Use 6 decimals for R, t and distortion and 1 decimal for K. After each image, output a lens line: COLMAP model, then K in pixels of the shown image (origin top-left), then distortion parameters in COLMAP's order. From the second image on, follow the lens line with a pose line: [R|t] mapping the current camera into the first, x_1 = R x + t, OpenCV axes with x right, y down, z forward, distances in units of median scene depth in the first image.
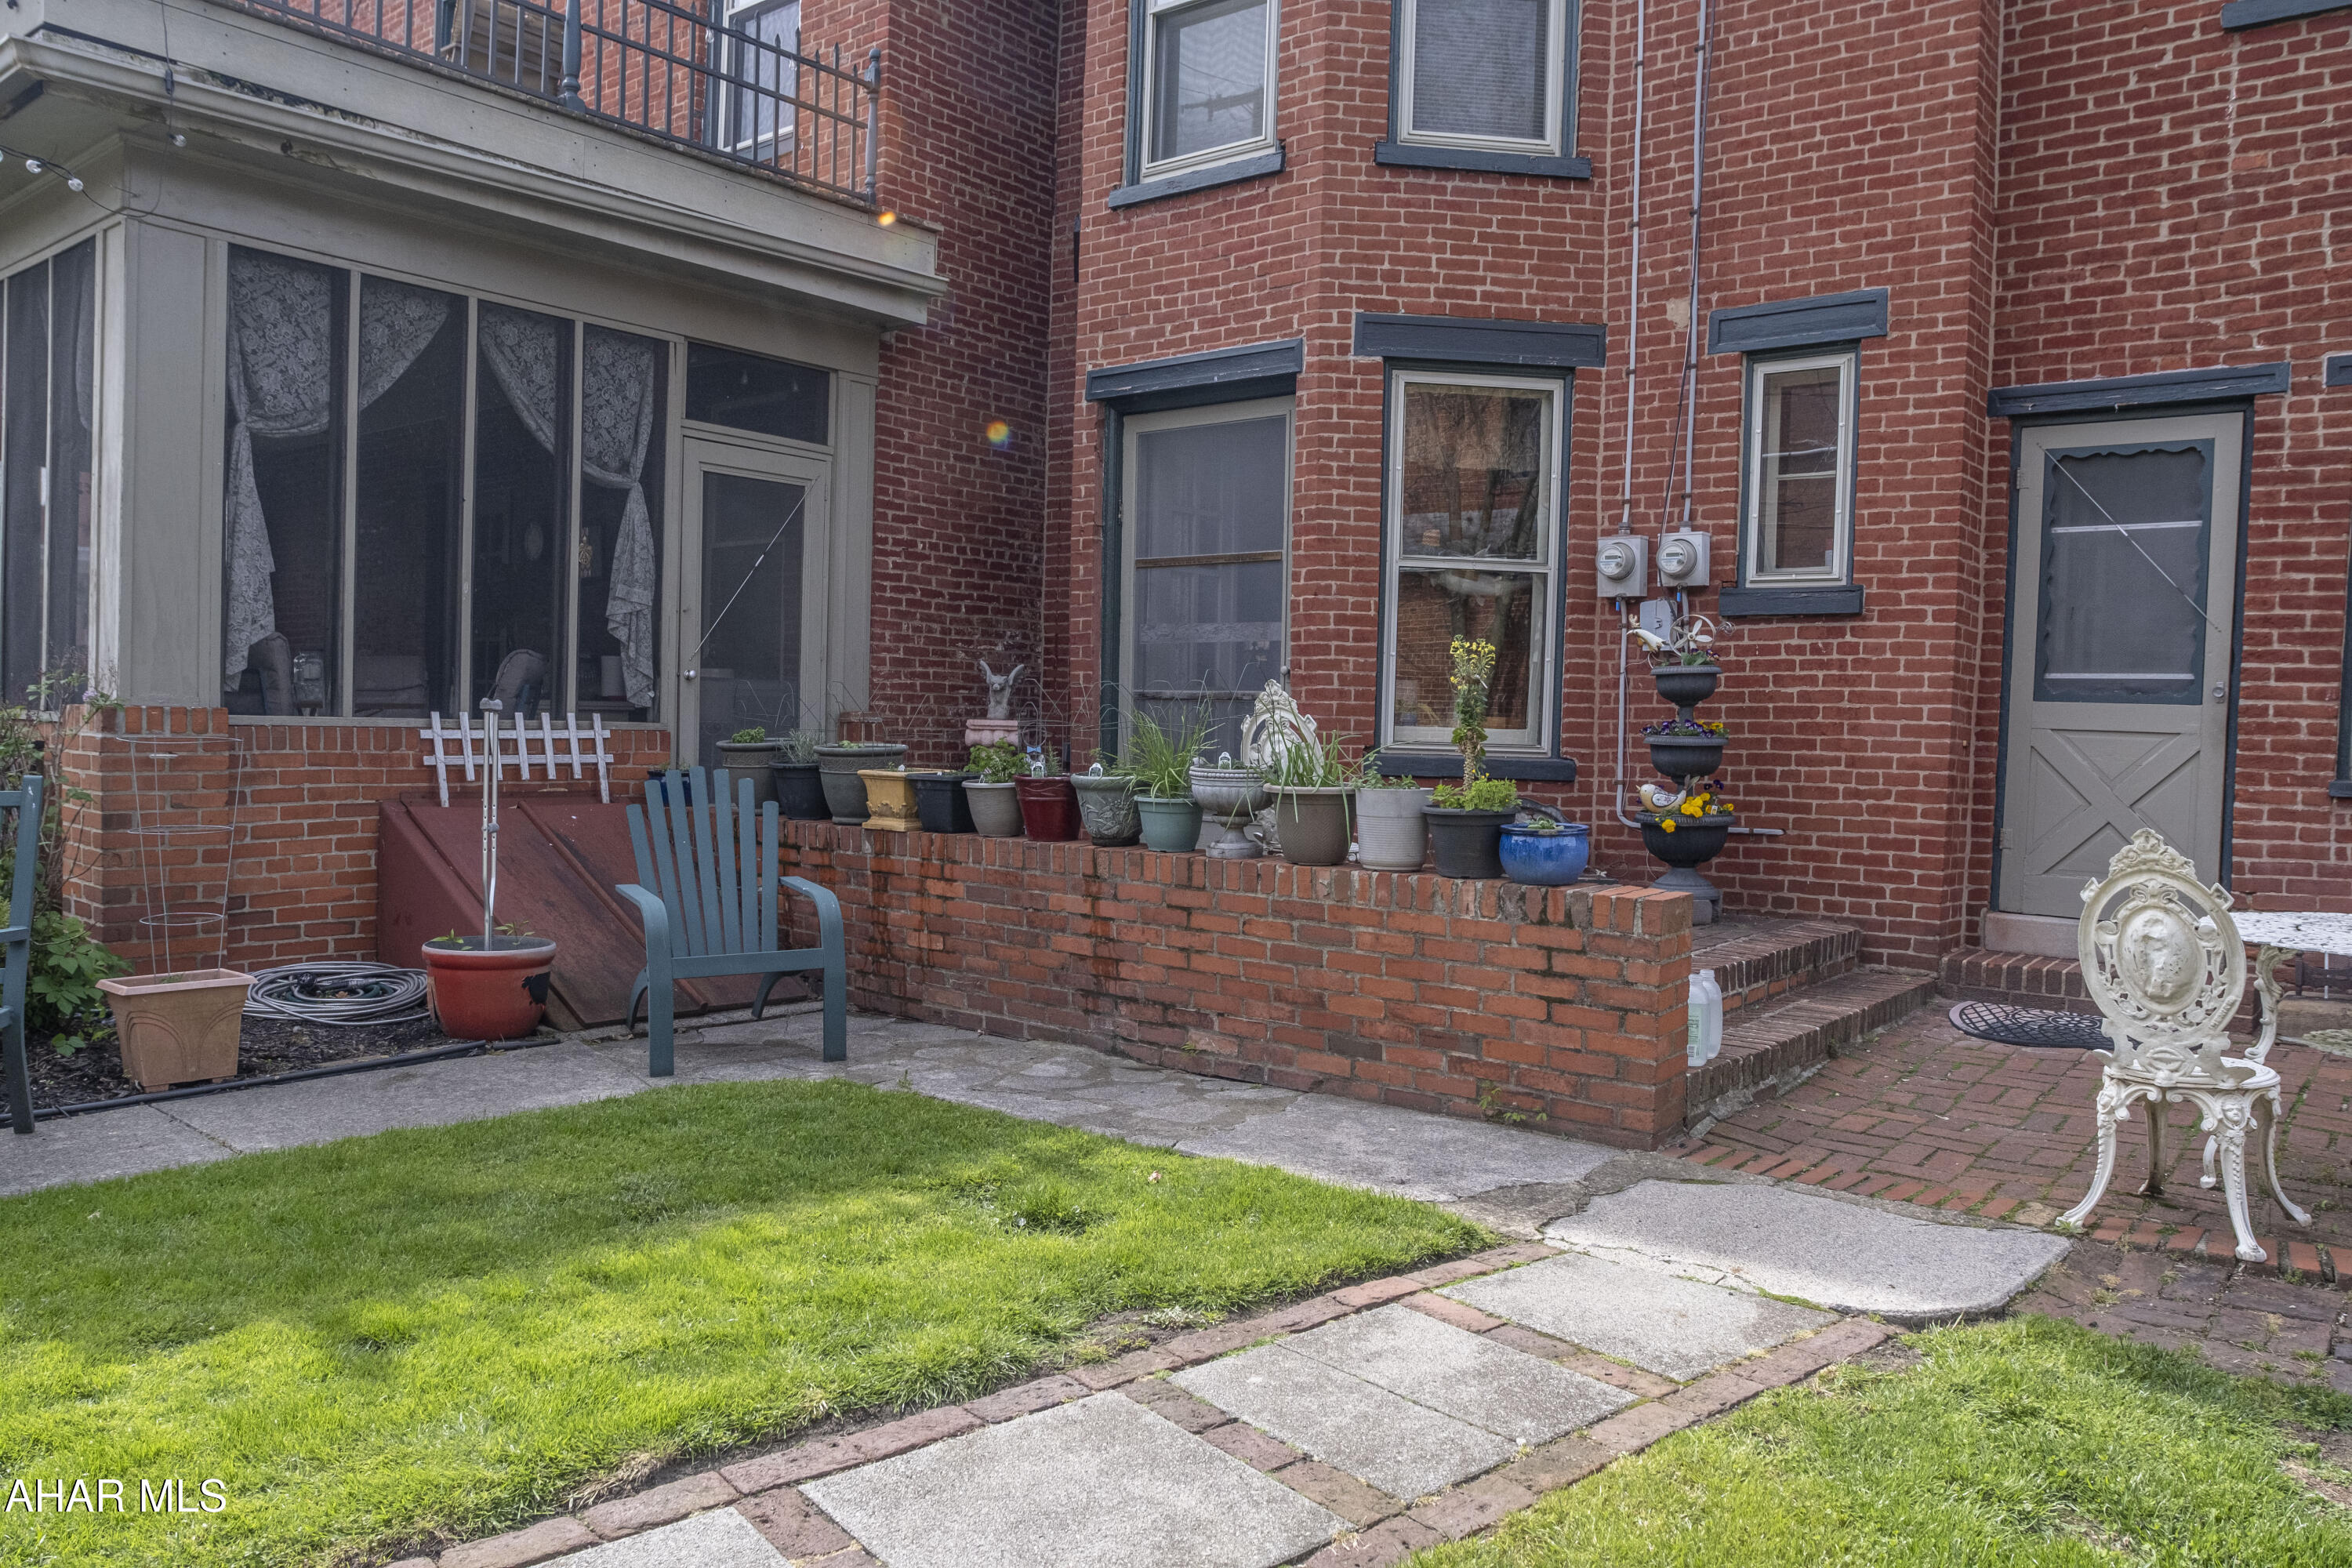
lens RADIAL K [[1668.3, 0, 1185.3], [0, 1668.3, 790.0], [0, 0, 1]] dist [-0.075392, 0.049000]
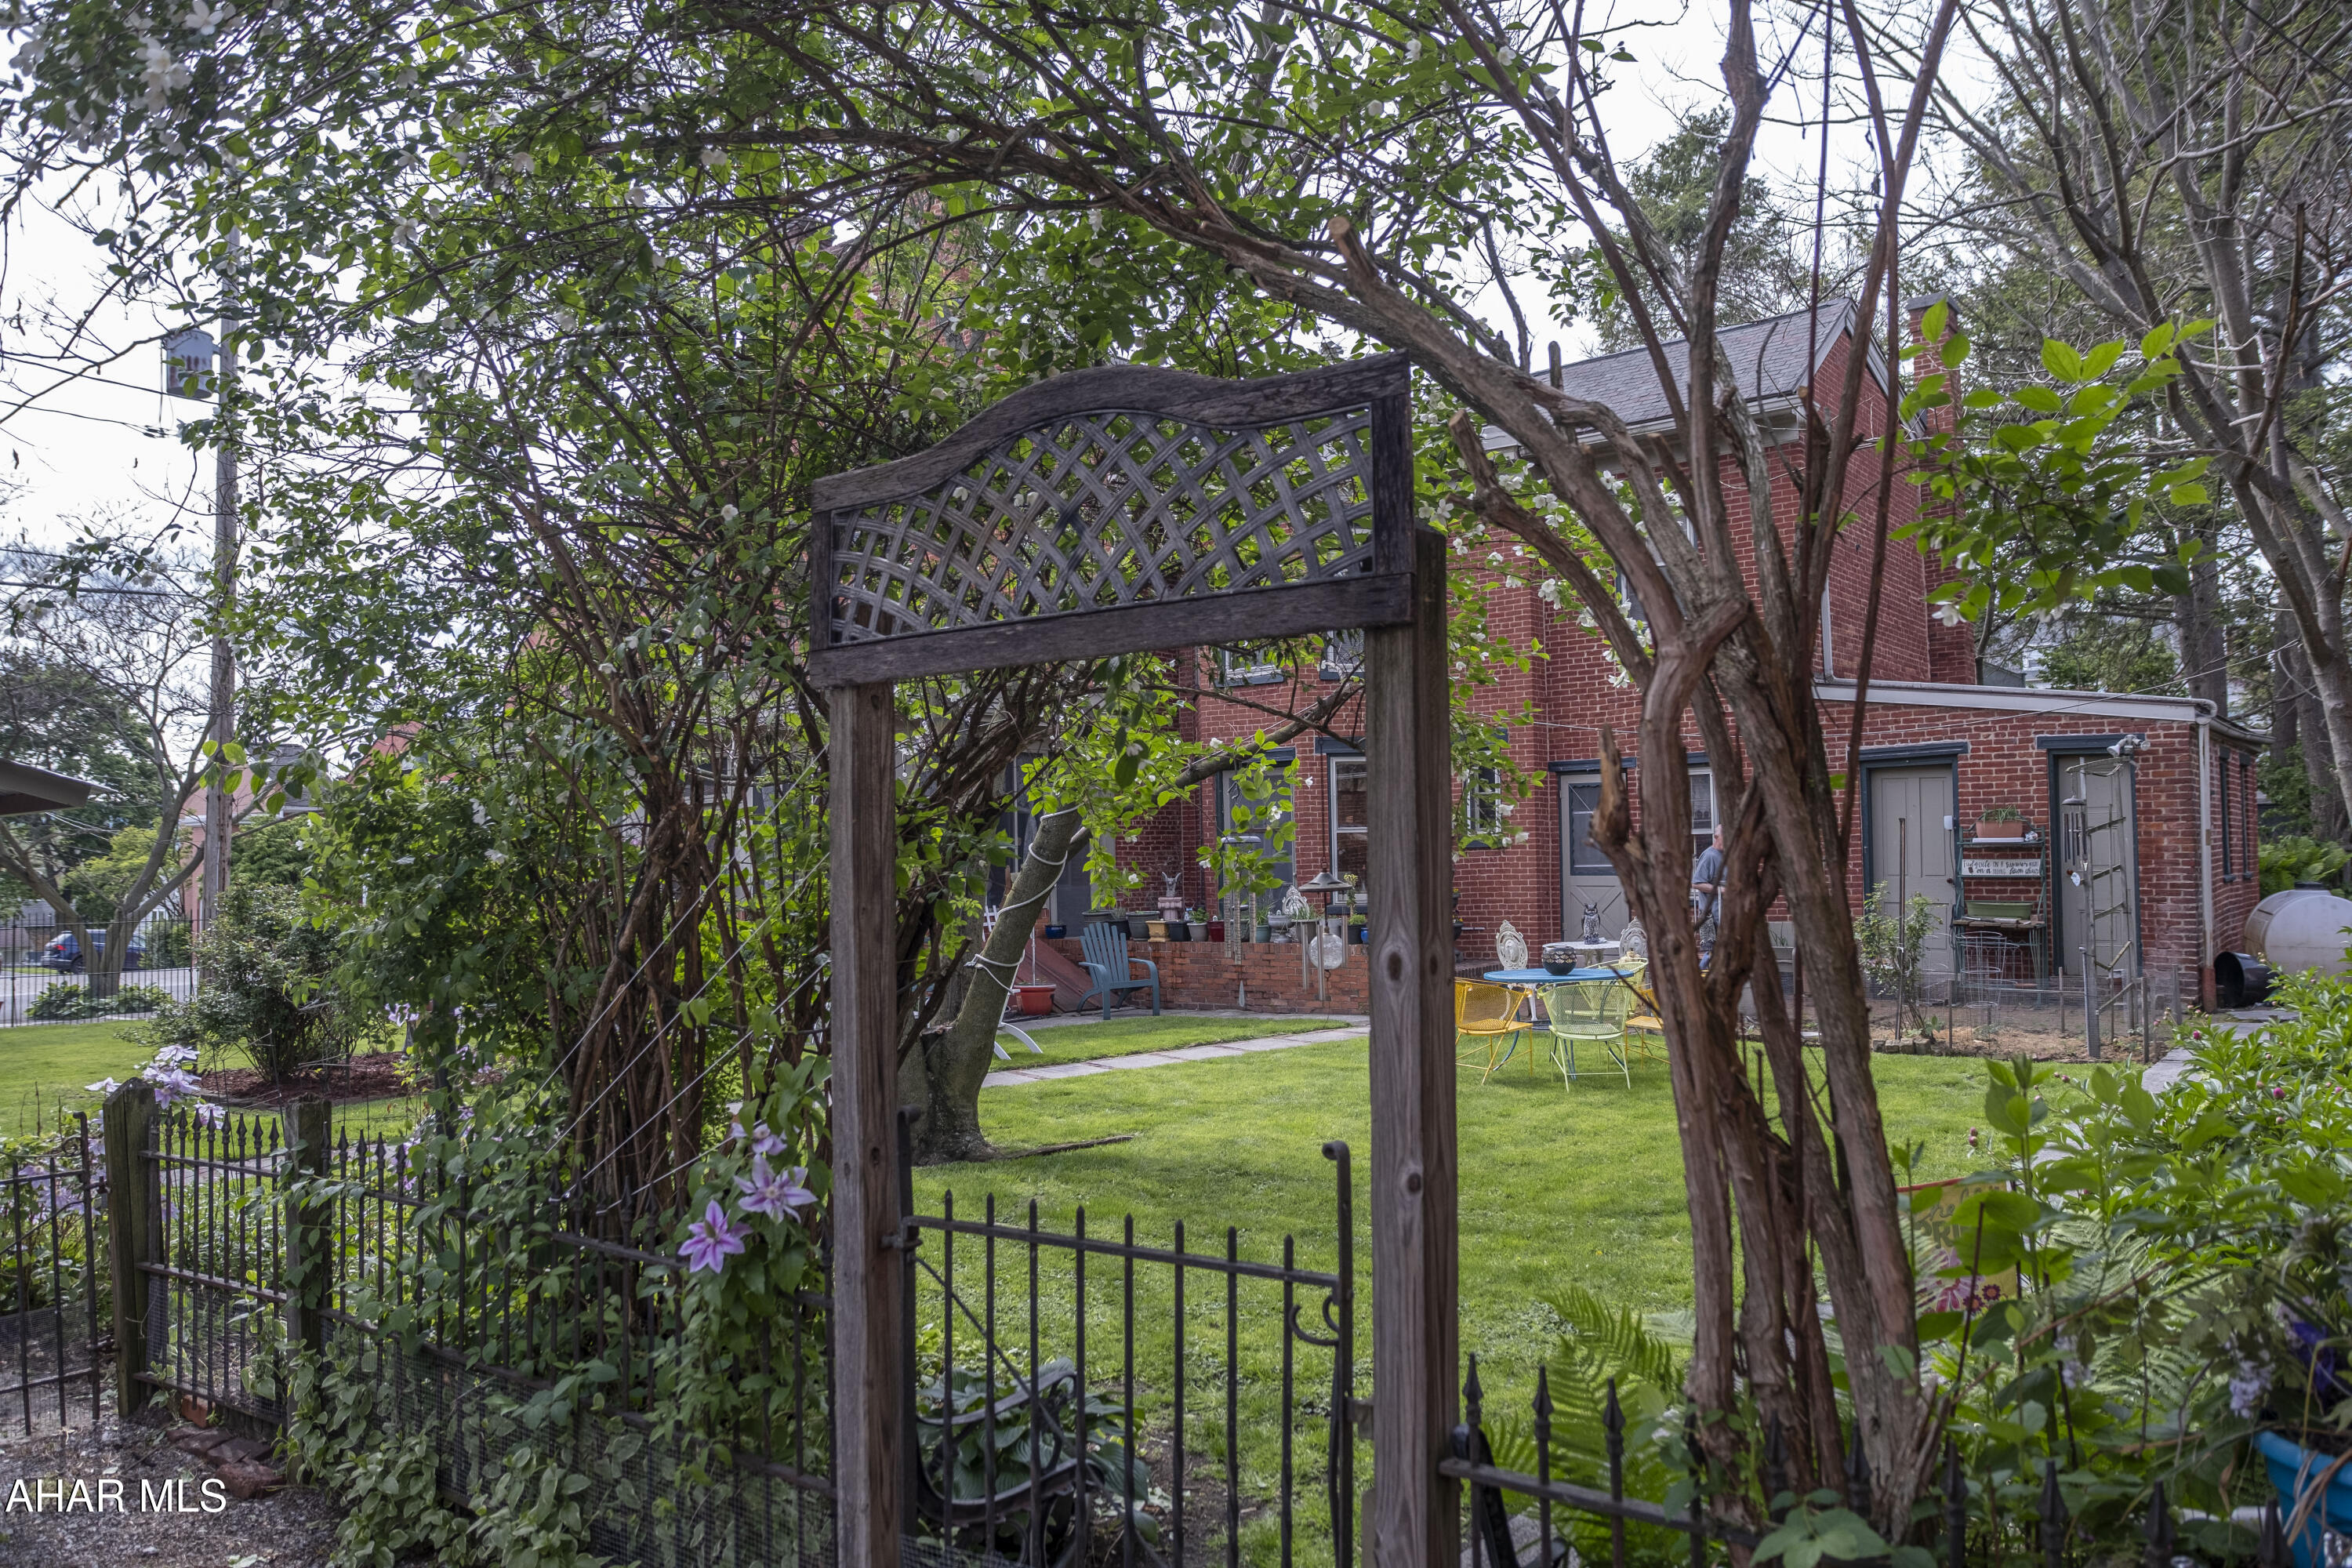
lens RADIAL K [[1668.3, 0, 1185.3], [0, 1668.3, 790.0], [0, 0, 1]] dist [-0.075392, 0.049000]
pose [[0.998989, -0.044961, 0.000708, -0.110105], [0.044863, 0.995502, -0.083443, 0.005317], [0.003047, 0.083390, 0.996512, -1.657204]]
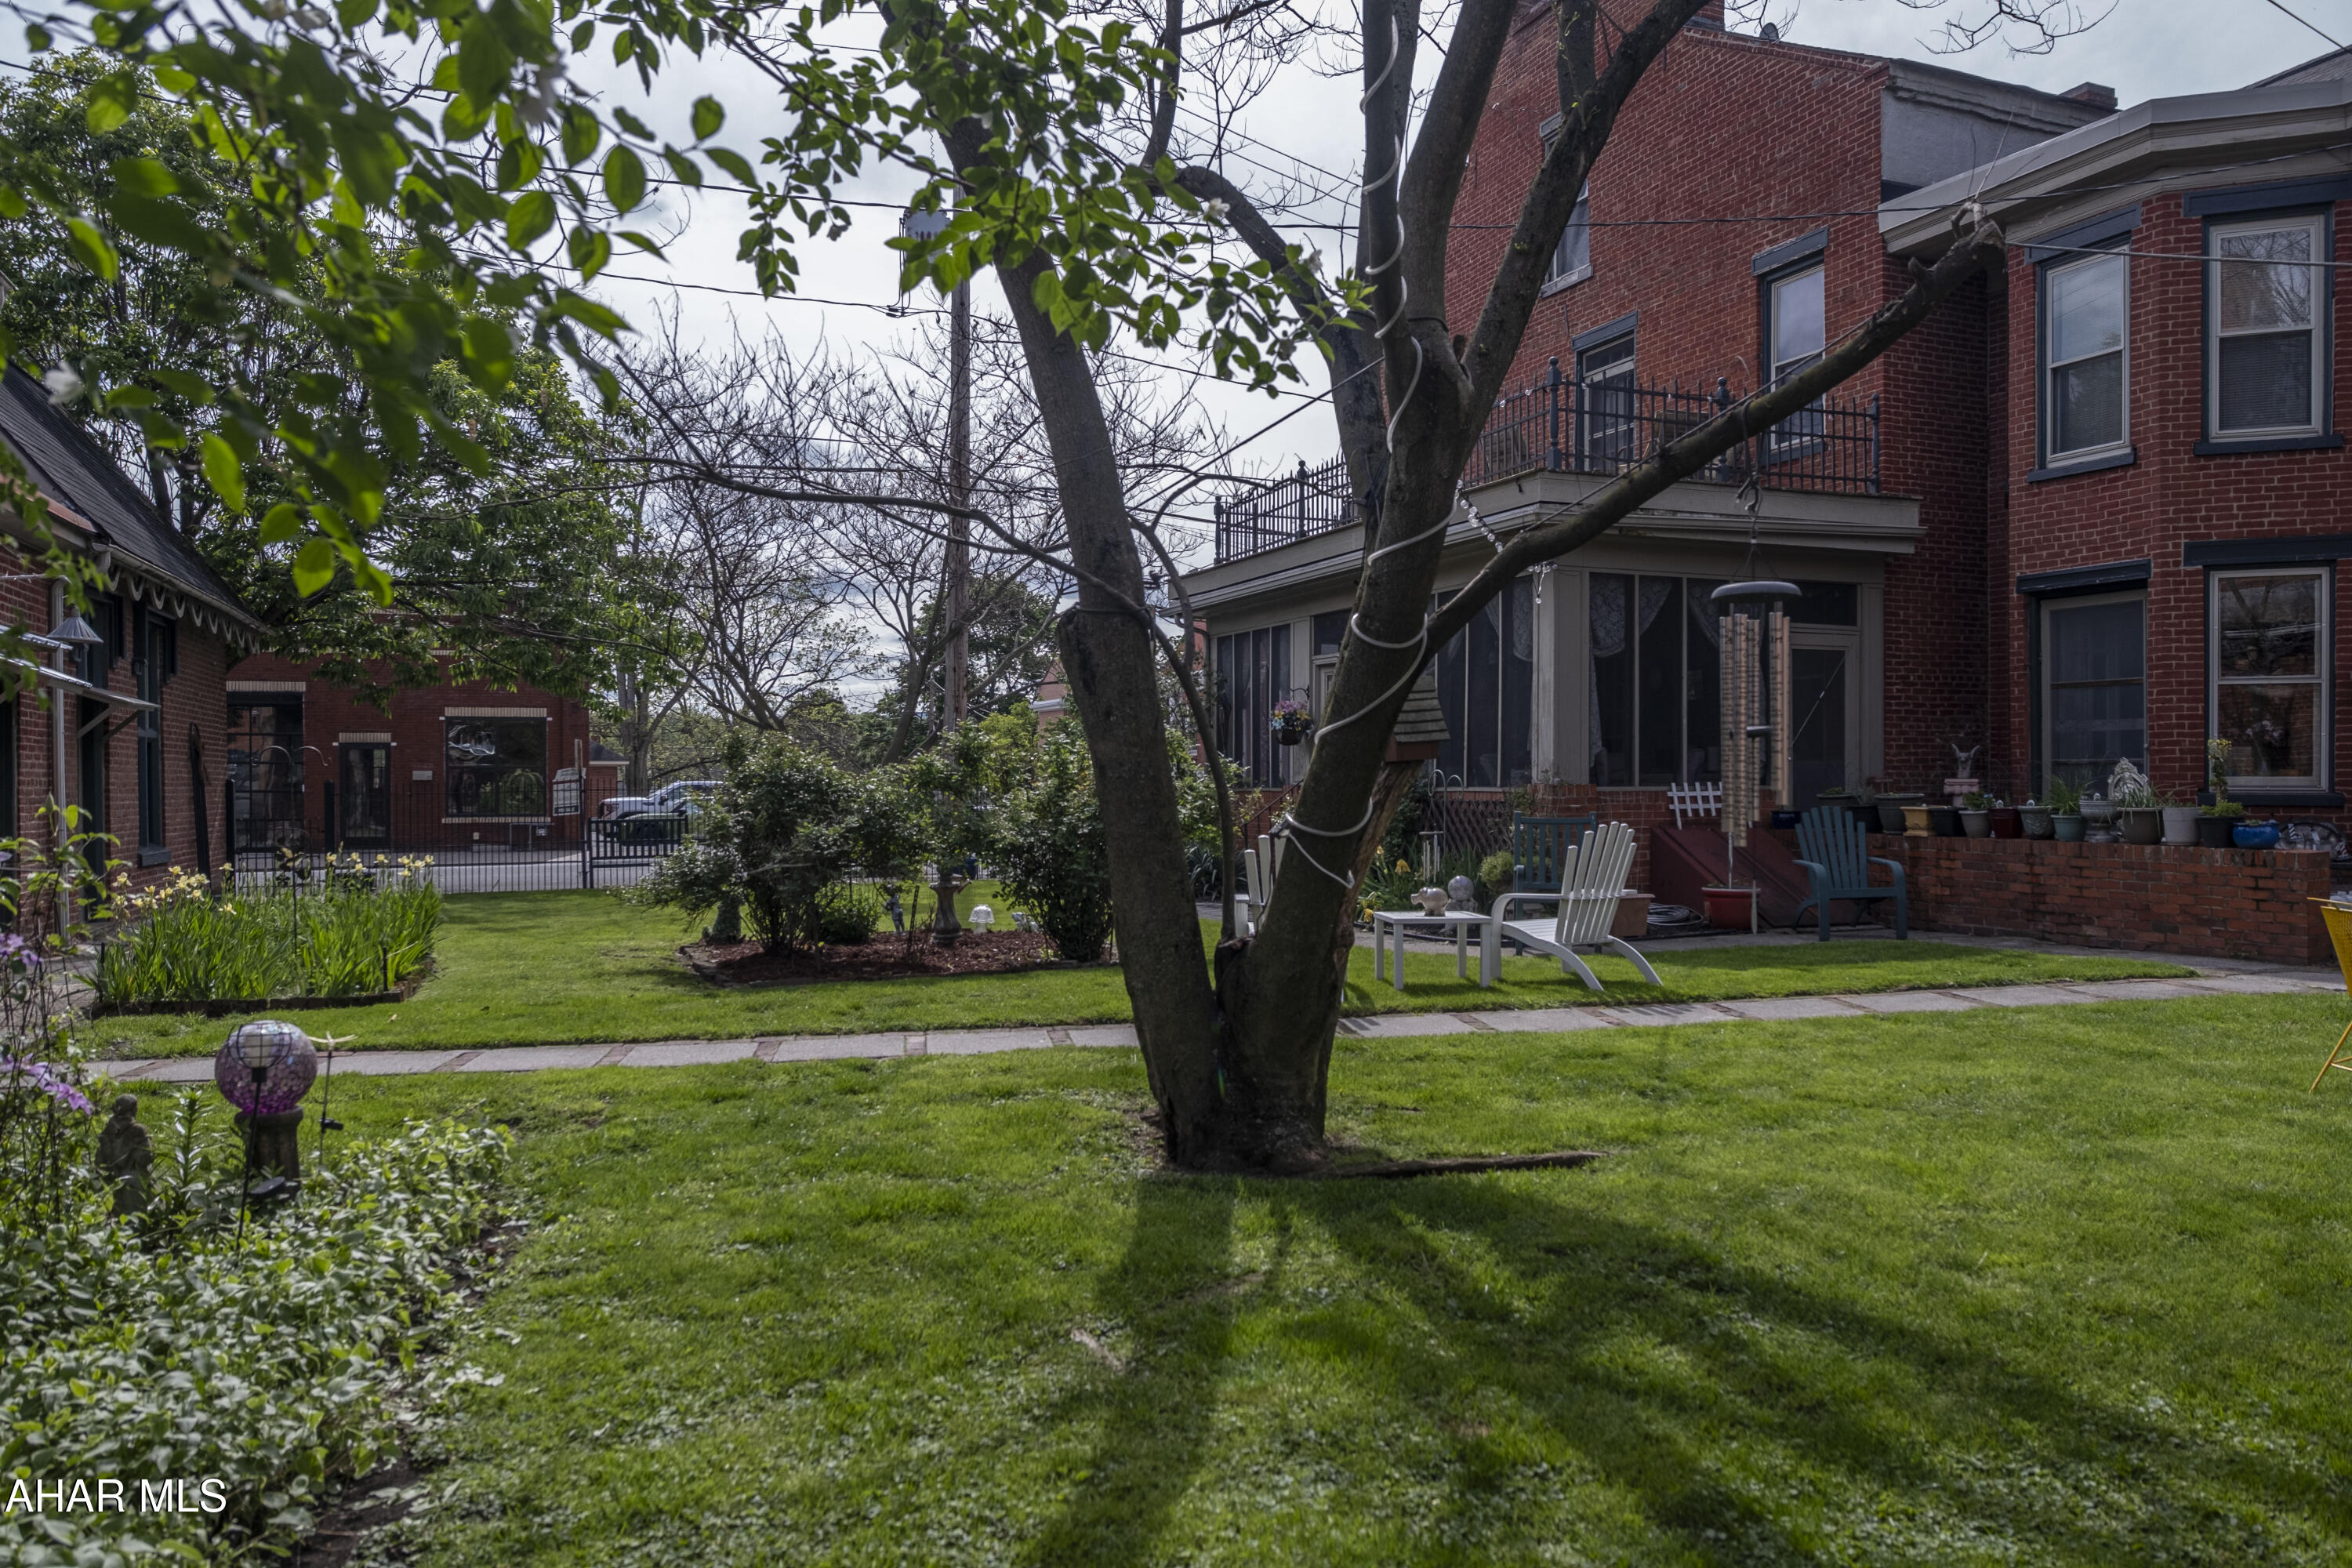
lens RADIAL K [[1665.0, 0, 1184.0], [0, 1665.0, 791.7], [0, 0, 1]] dist [-0.081181, 0.057850]
pose [[0.864767, -0.024419, -0.501579, 0.045885], [0.006895, 0.999300, -0.036761, 0.033279], [0.502125, 0.028331, 0.864331, -1.043290]]
